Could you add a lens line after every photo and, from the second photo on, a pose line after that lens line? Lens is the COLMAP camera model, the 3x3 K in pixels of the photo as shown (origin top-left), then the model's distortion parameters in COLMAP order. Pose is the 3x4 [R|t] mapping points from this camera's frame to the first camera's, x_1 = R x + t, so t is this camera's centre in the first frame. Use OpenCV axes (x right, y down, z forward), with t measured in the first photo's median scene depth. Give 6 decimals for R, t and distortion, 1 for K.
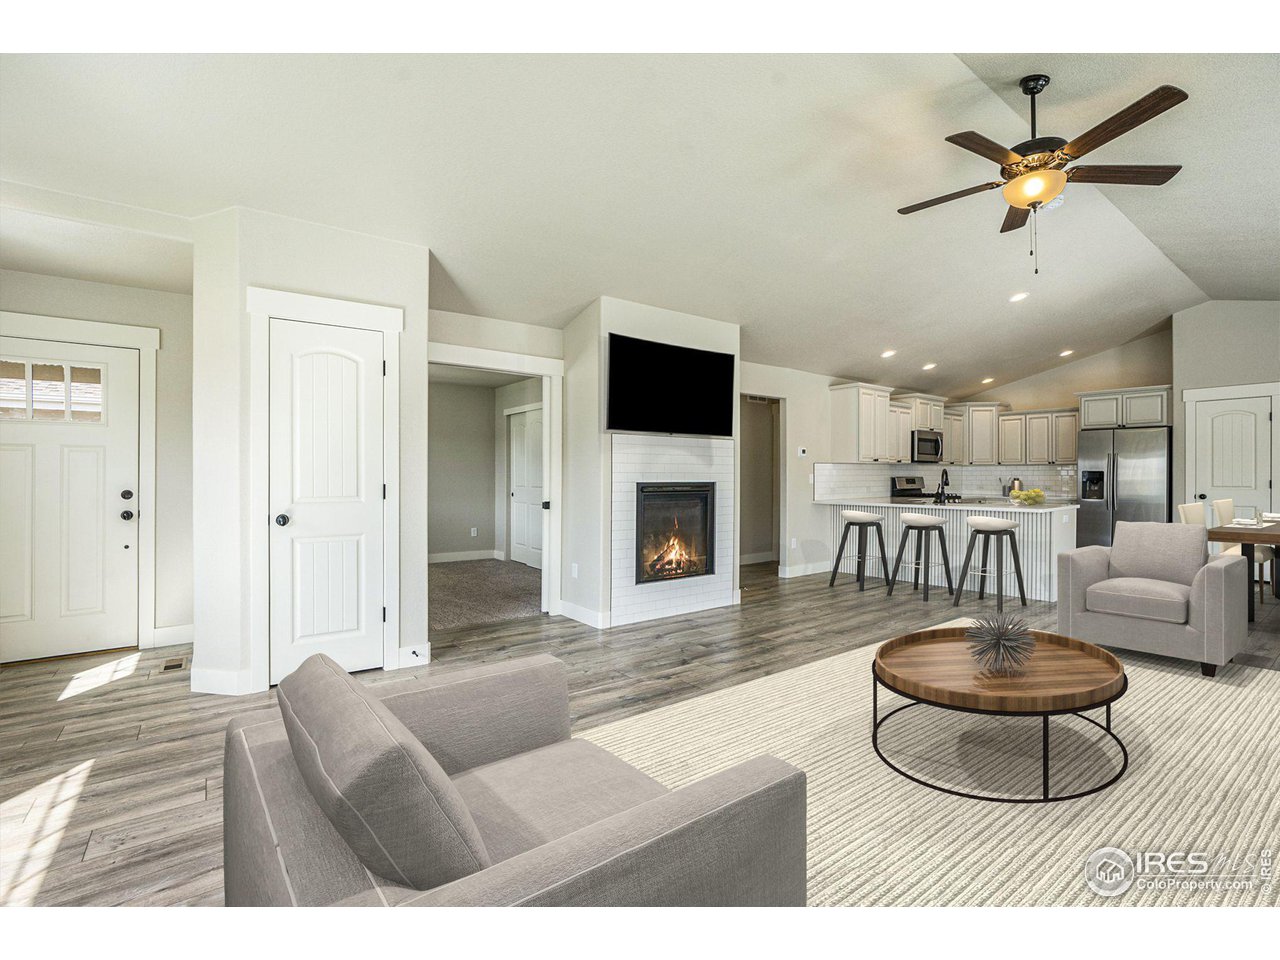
lens RADIAL K [[604.3, 0, 643.7], [0, 604.3, 480.4], [0, 0, 1]] dist [-0.020985, 0.000199]
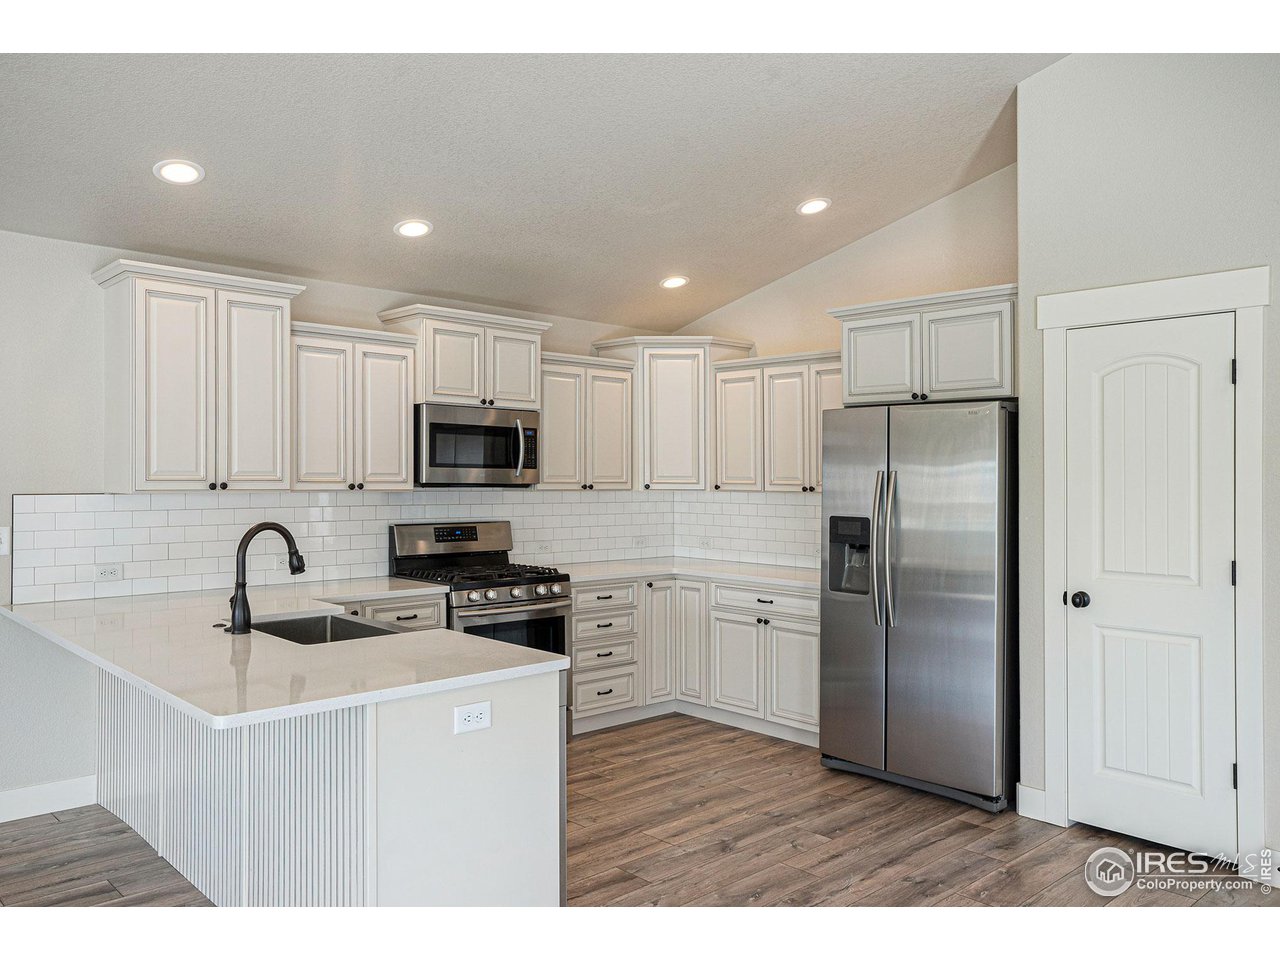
lens RADIAL K [[992.1, 0, 636.7], [0, 992.1, 478.3], [0, 0, 1]] dist [-0.004556, -0.001744]
pose [[0.995272, 0.005940, 0.096946, 0.568295], [-0.005312, 0.999963, -0.006741, -0.035335], [-0.096983, 0.006194, 0.995267, 0.402595]]
